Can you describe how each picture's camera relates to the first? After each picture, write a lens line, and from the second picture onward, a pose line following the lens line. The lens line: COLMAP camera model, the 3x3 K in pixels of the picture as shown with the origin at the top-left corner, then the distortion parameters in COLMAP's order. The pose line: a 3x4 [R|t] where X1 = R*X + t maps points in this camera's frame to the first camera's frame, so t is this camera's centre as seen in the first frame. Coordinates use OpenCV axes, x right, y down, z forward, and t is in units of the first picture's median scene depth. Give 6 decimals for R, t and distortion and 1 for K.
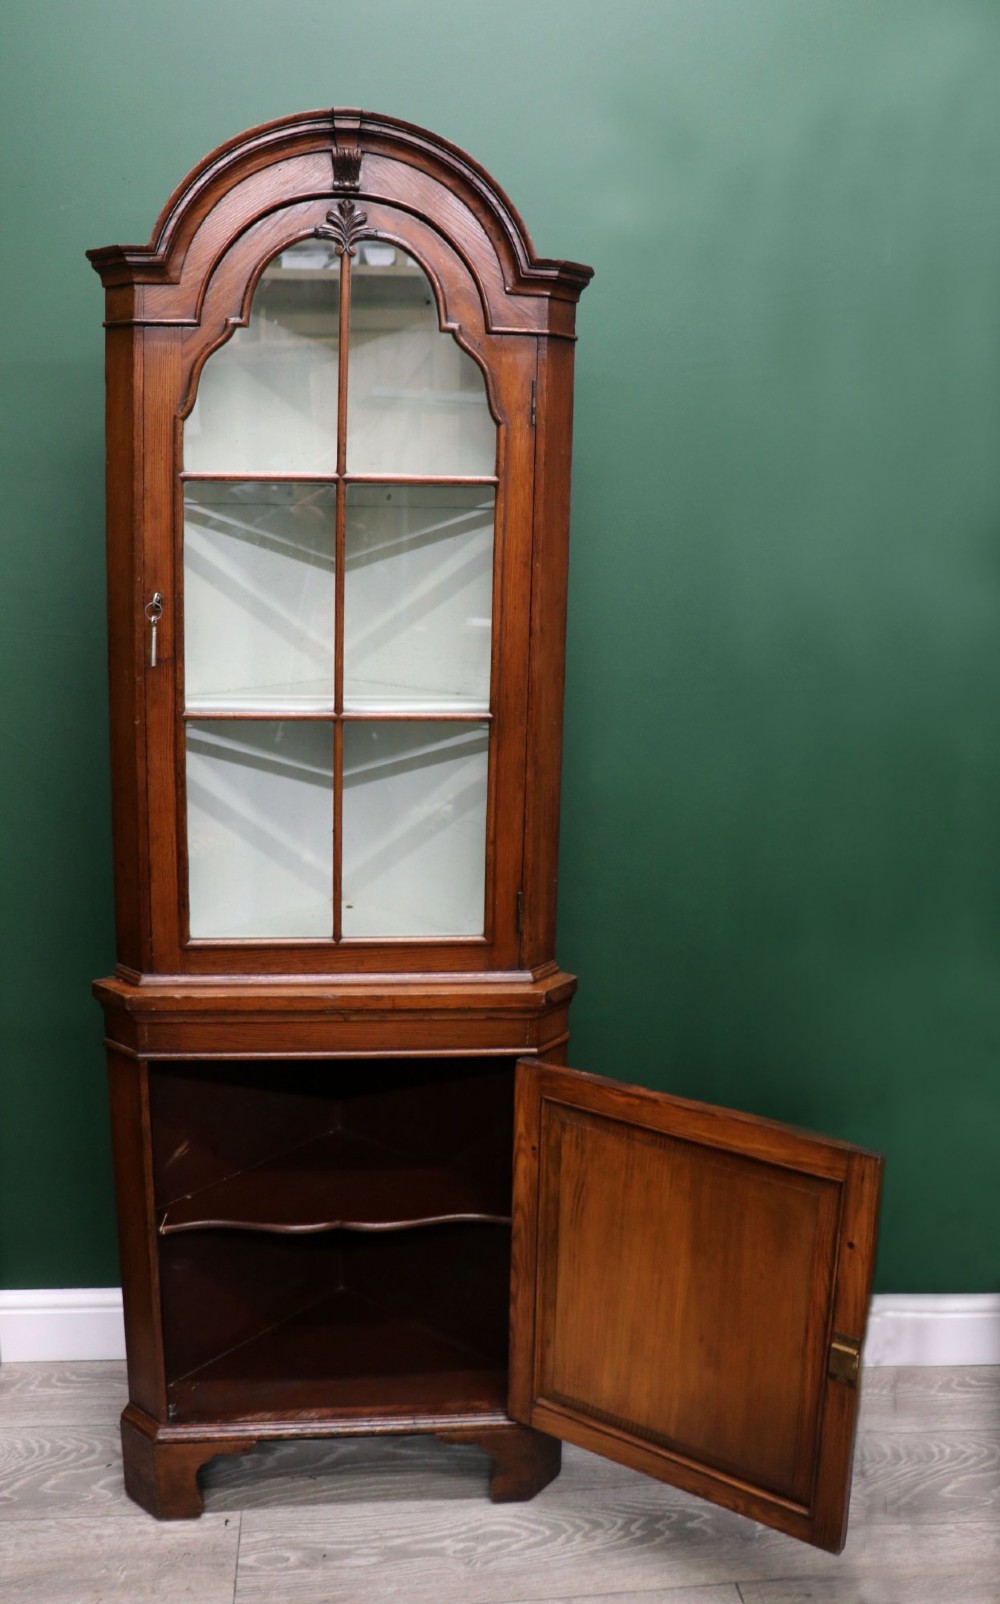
lens RADIAL K [[1421.6, 0, 546.1], [0, 1421.6, 765.7], [0, 0, 1]] dist [-0.144446, 0.053978]
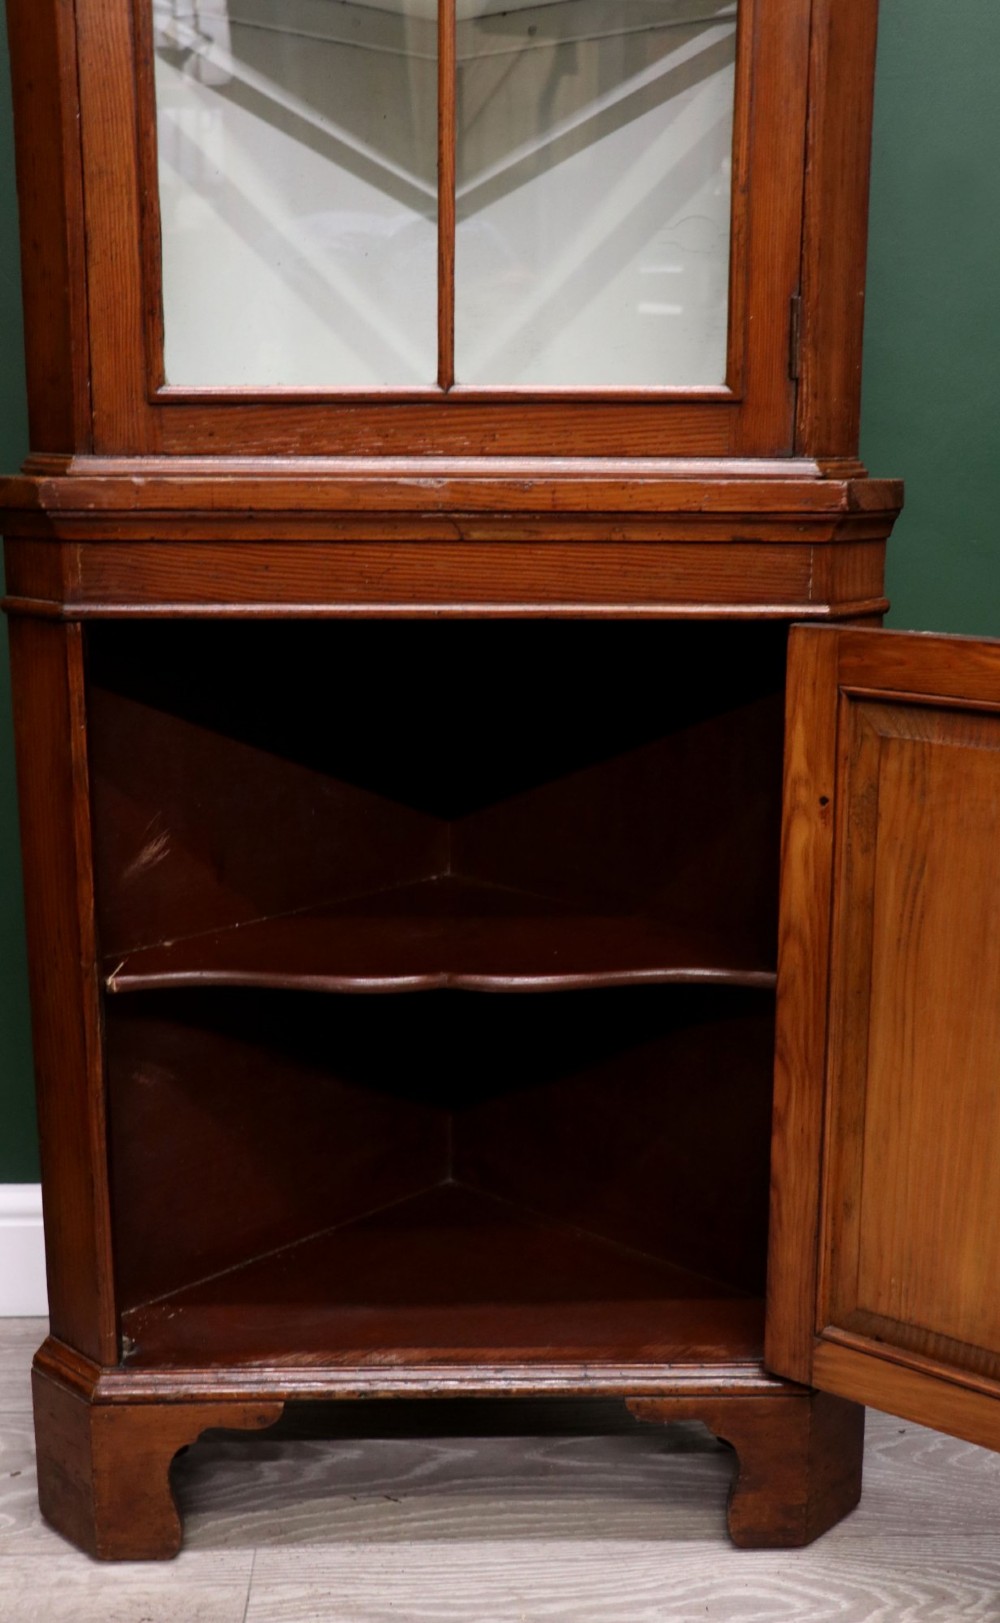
lens RADIAL K [[1906.9, 0, 506.3], [0, 1906.9, 913.8], [0, 0, 1]] dist [0.006720, 0.000000]
pose [[0.994370, -0.003216, -0.105916, -0.050363], [0.005904, 0.999668, 0.025070, 0.295322], [0.105801, -0.025554, 0.994059, 0.292857]]
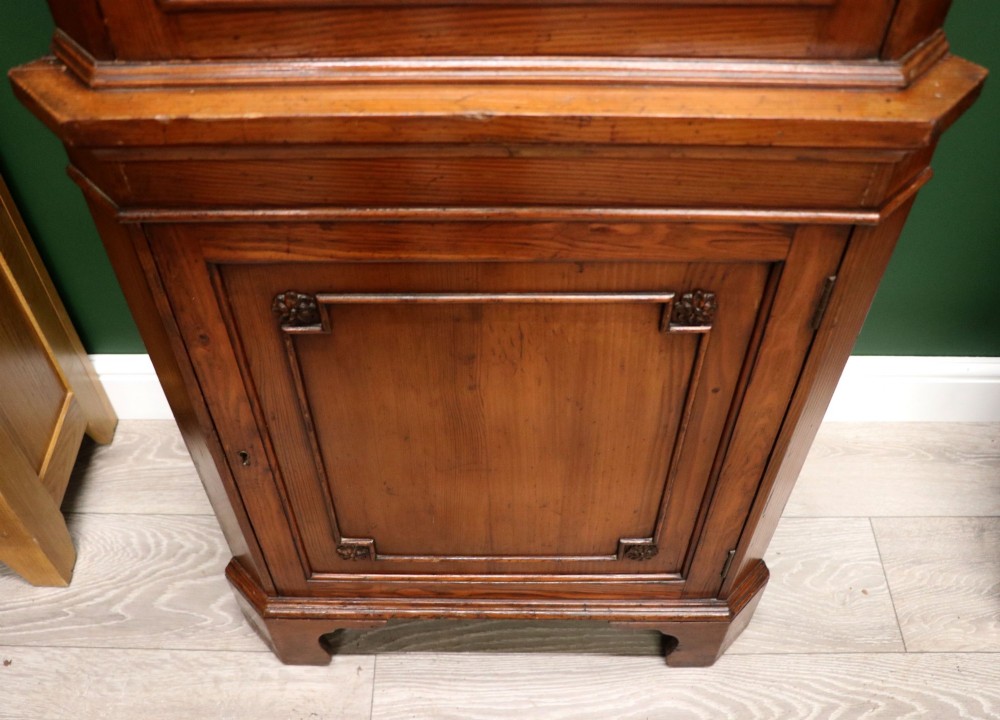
lens RADIAL K [[950.2, 0, 474.6], [0, 950.2, 377.3], [0, 0, 1]] dist [-0.082236, 0.000000]
pose [[0.987189, 0.089282, -0.132239, -0.101793], [0.013175, 0.780349, 0.625206, 0.033221], [0.159012, -0.618938, 0.769175, 0.682688]]
